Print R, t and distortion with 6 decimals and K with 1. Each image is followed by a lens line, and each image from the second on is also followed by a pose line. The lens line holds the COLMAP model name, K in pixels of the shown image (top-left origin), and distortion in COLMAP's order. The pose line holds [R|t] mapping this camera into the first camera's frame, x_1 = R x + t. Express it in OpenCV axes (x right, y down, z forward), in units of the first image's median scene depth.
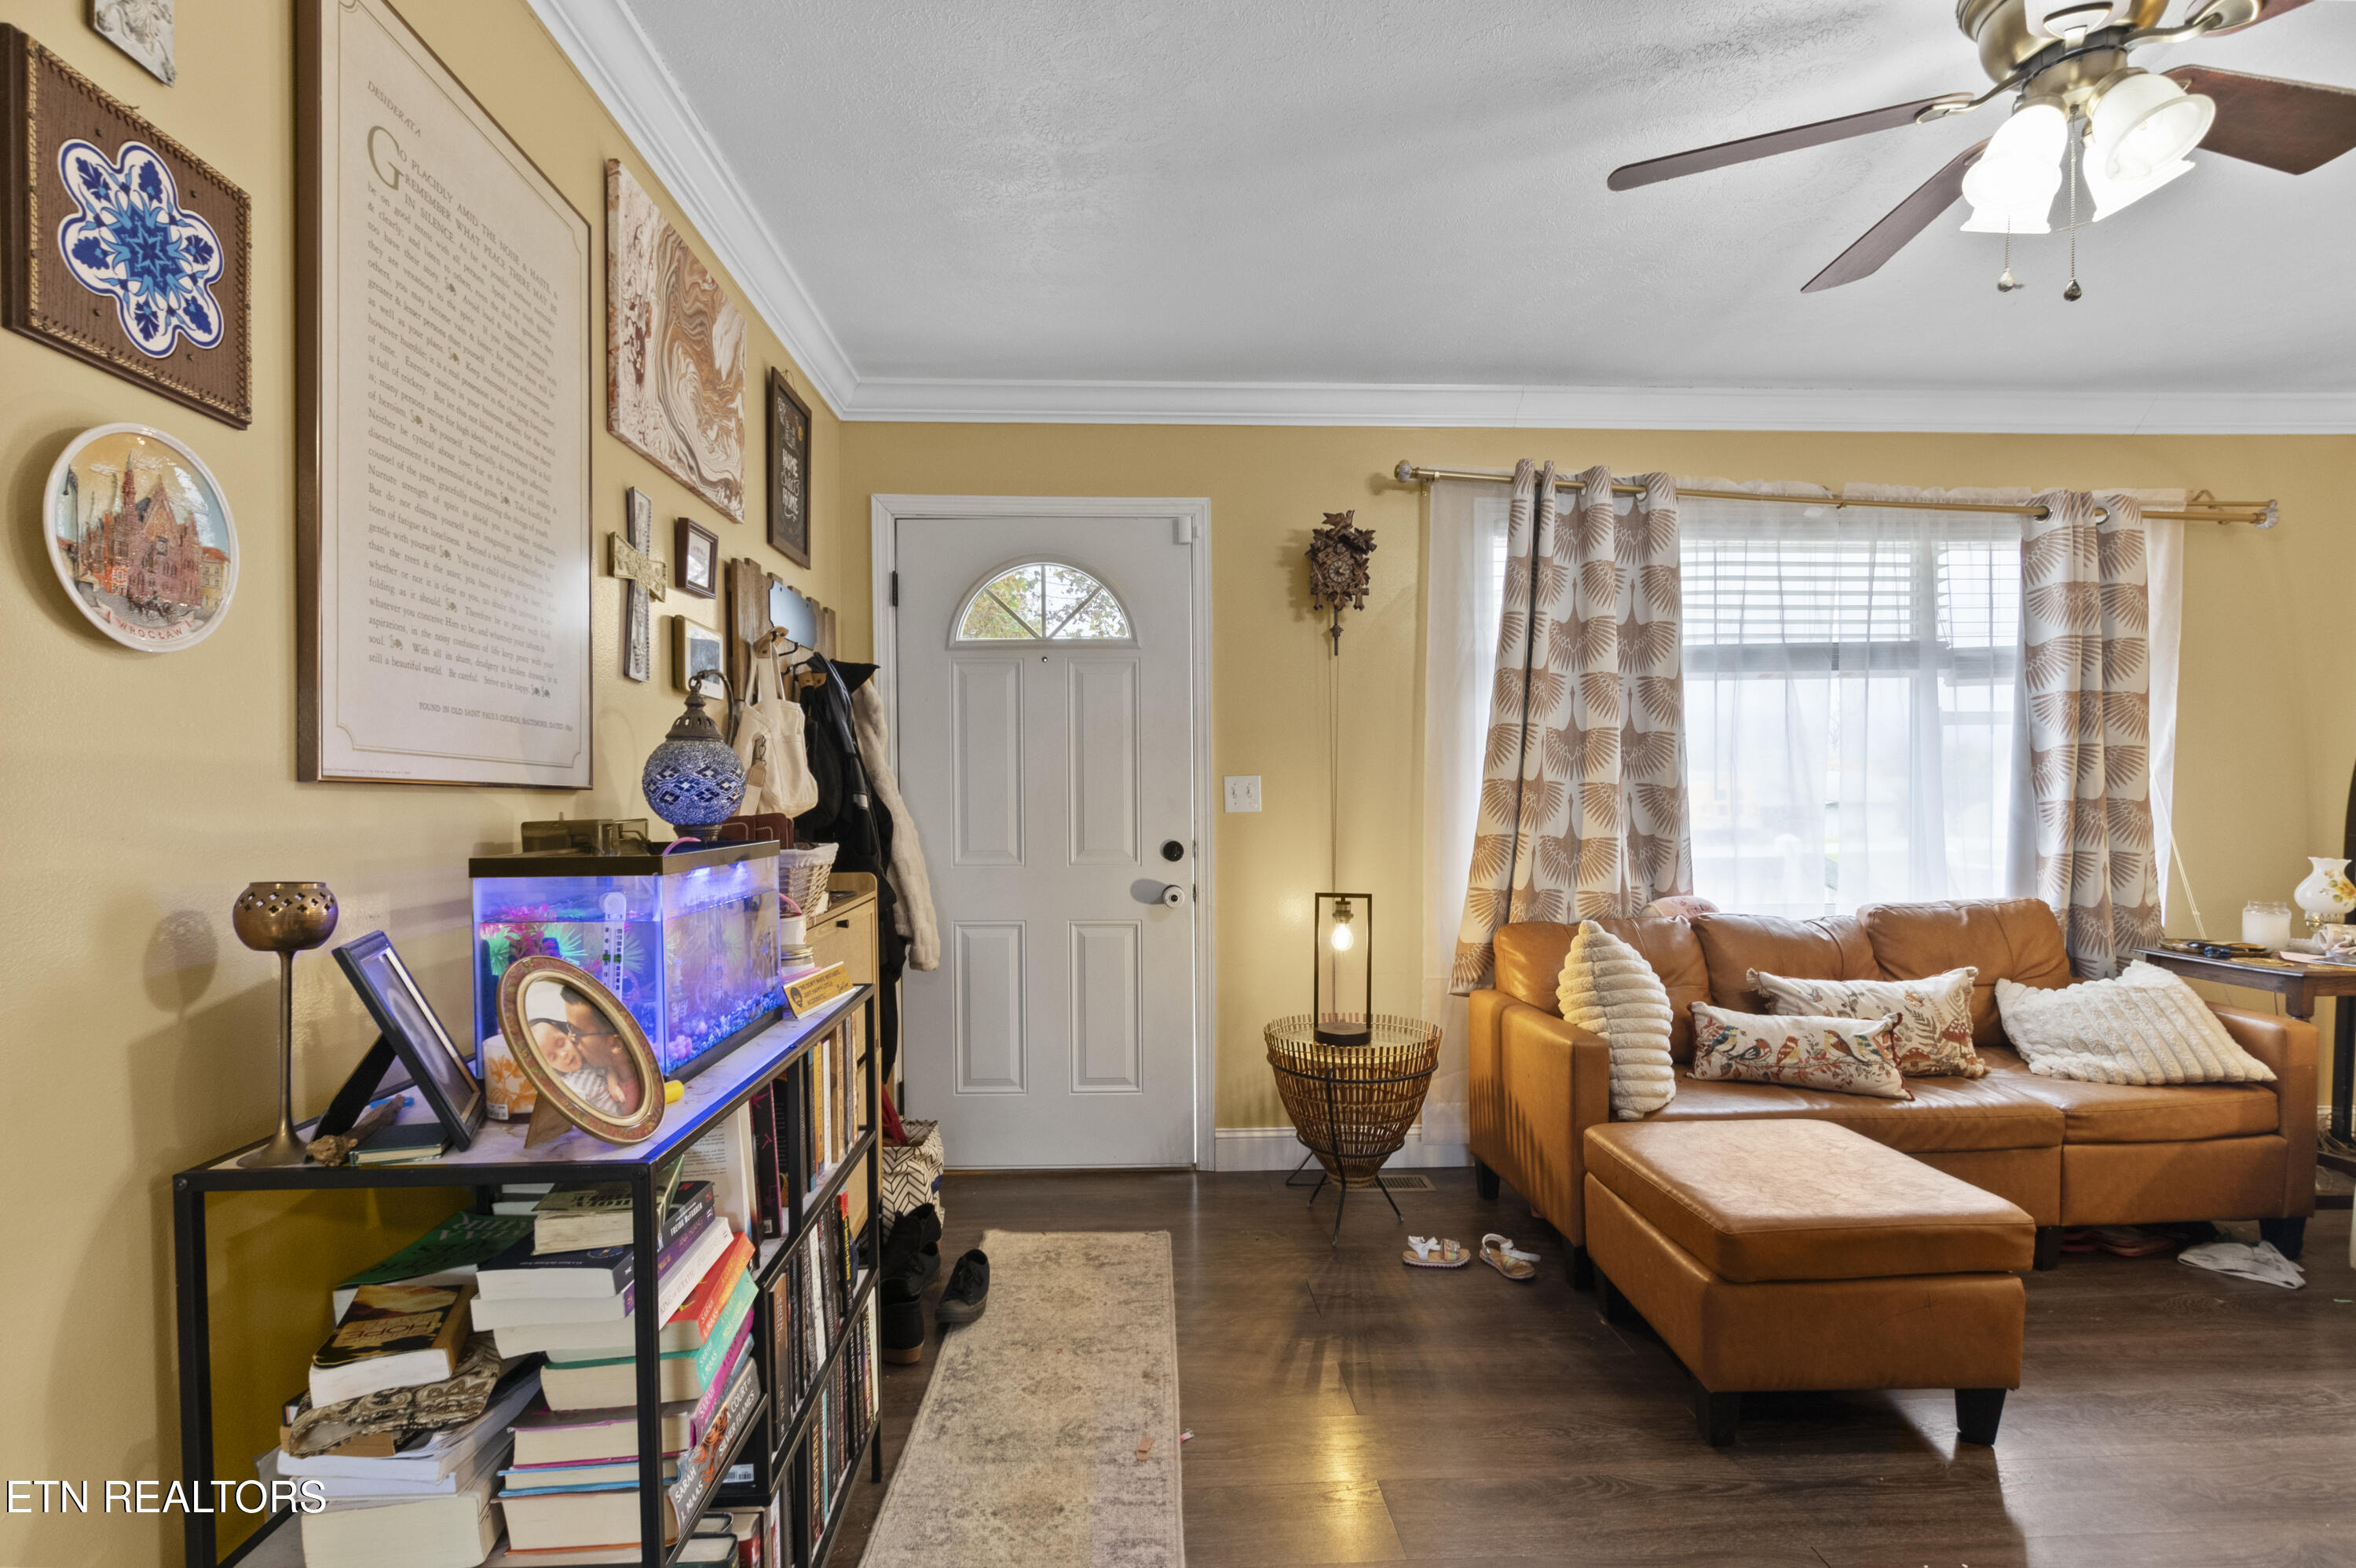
lens RADIAL K [[1080.5, 0, 1178.0], [0, 1080.5, 784.0], [0, 0, 1]] dist [-0.000820, 0.000019]
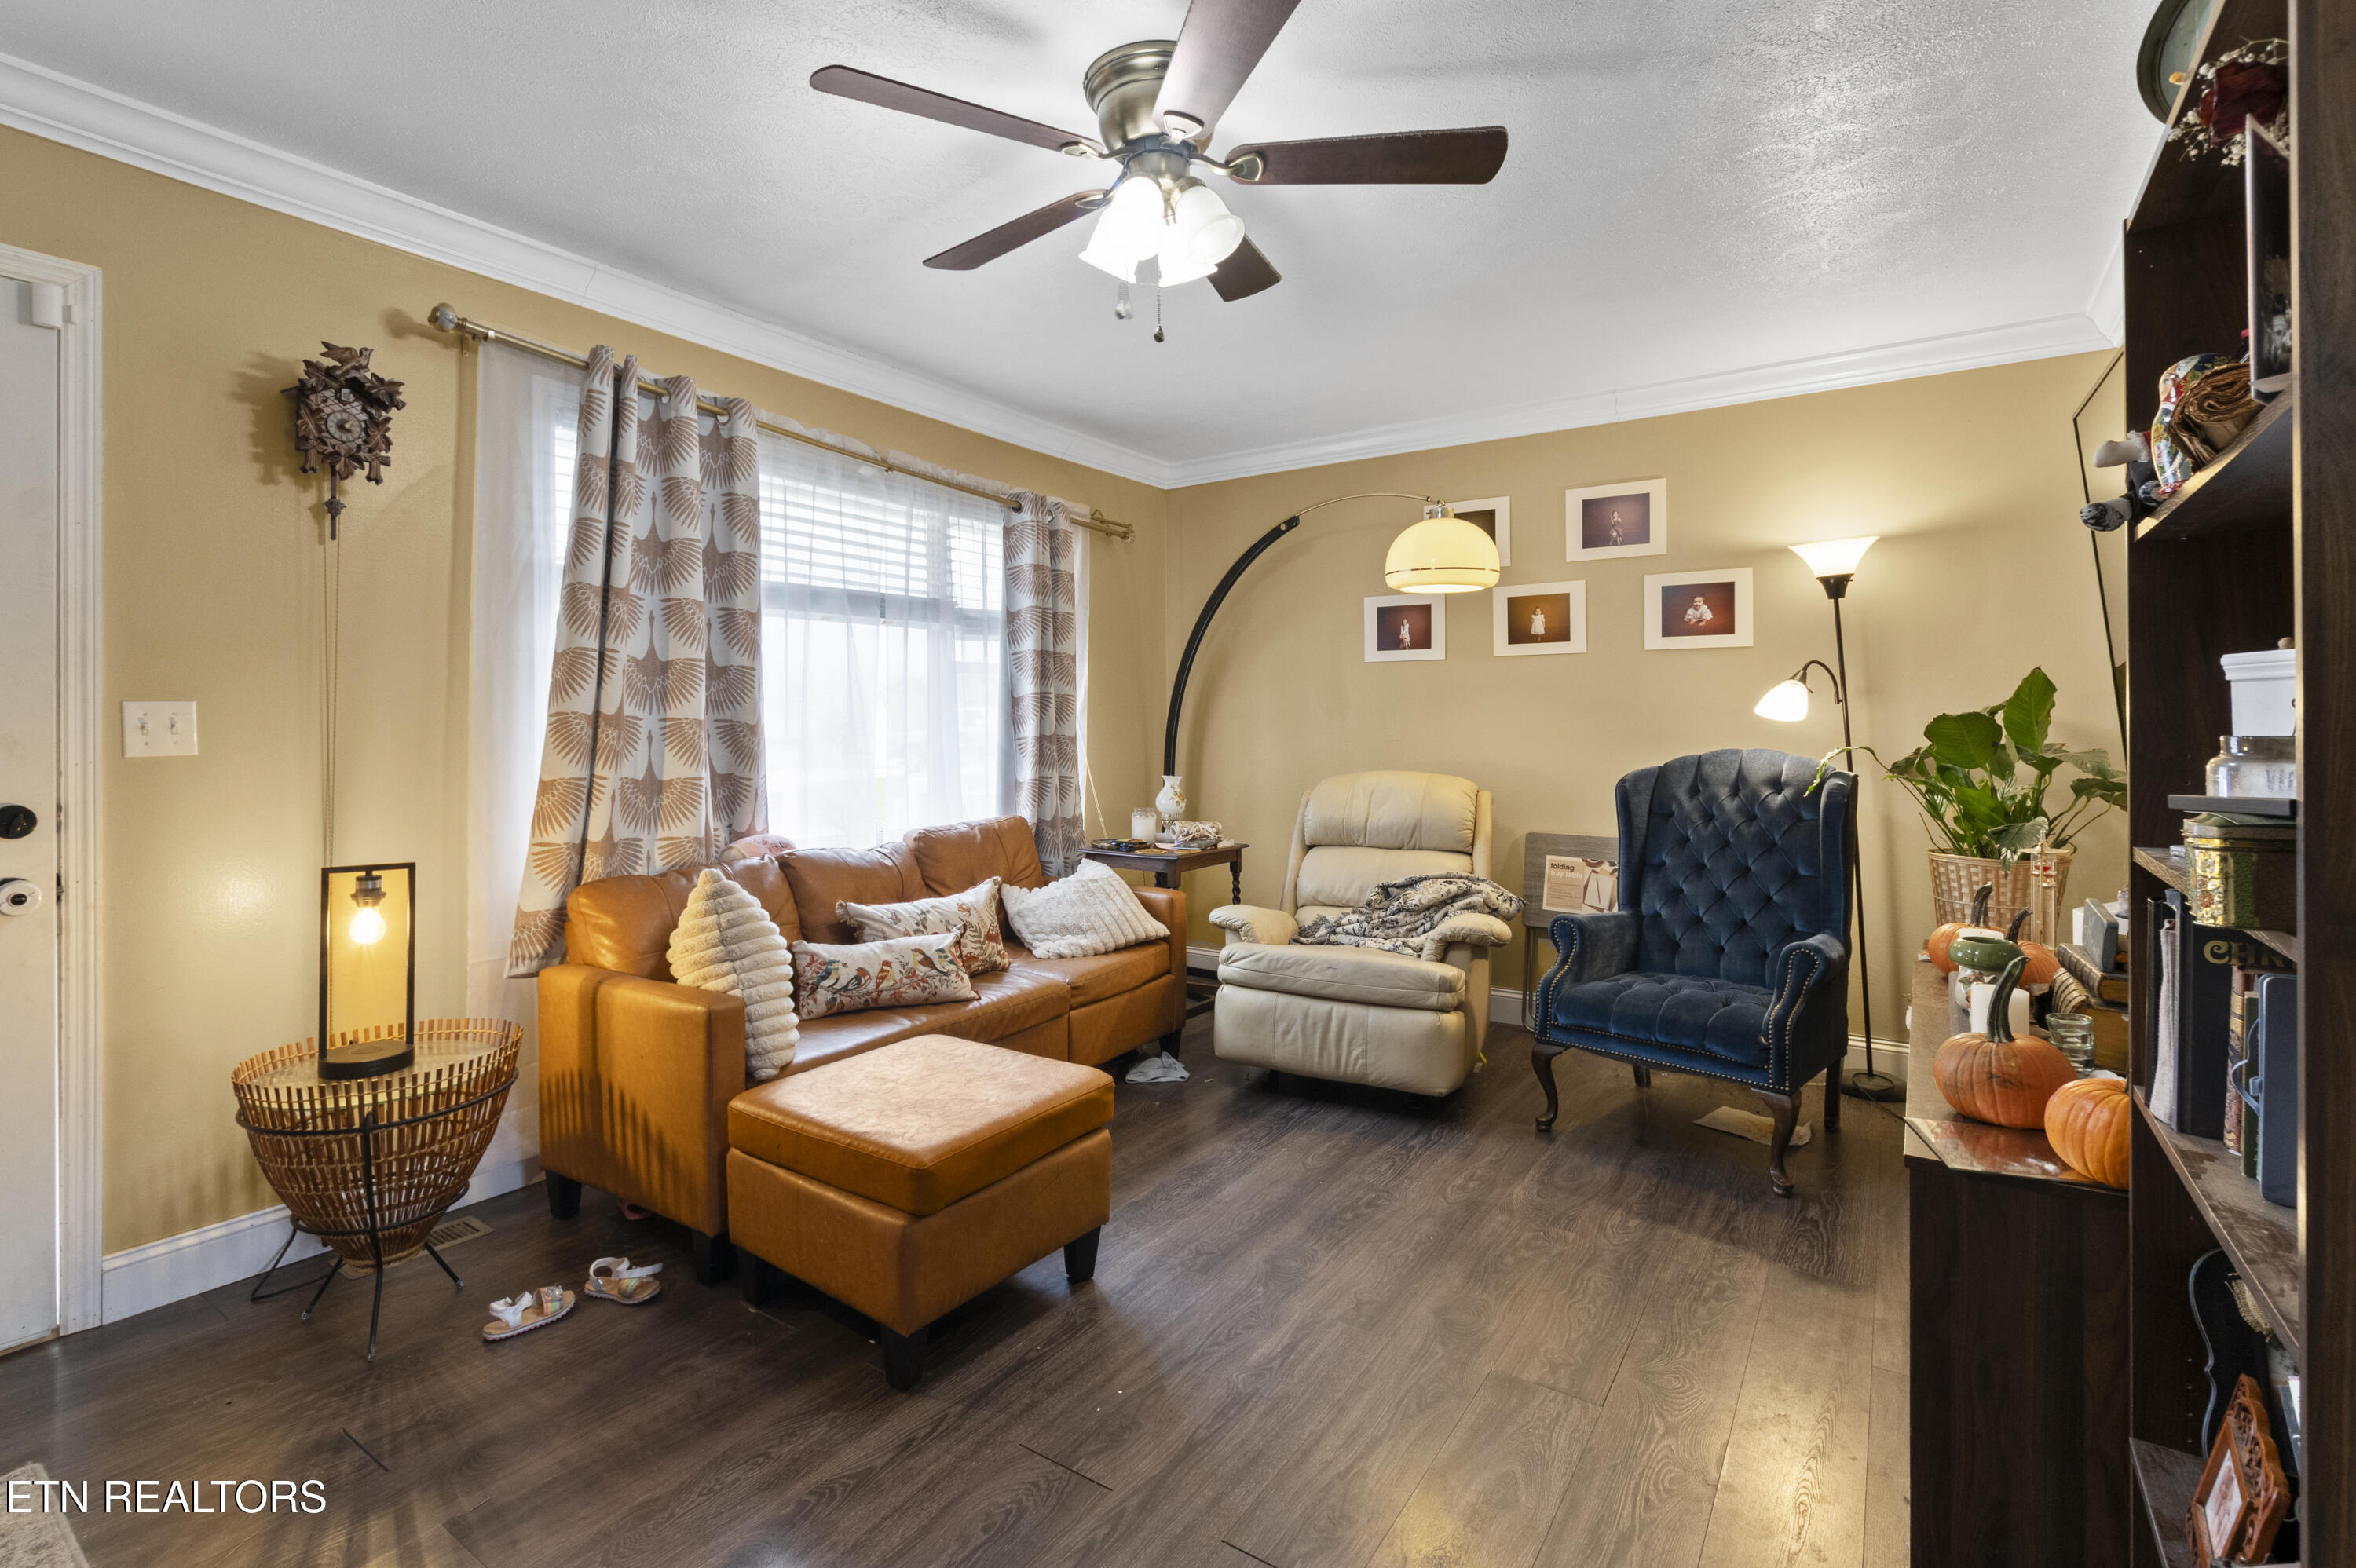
lens RADIAL K [[1077.3, 0, 1176.0], [0, 1077.3, 703.3], [0, 0, 1]] dist [0.000294, -0.000190]
pose [[0.615601, 0.022459, 0.787738, -0.078767], [-0.008906, 0.999728, -0.021542, 0.002364], [-0.788008, 0.006246, 0.615633, 0.109084]]
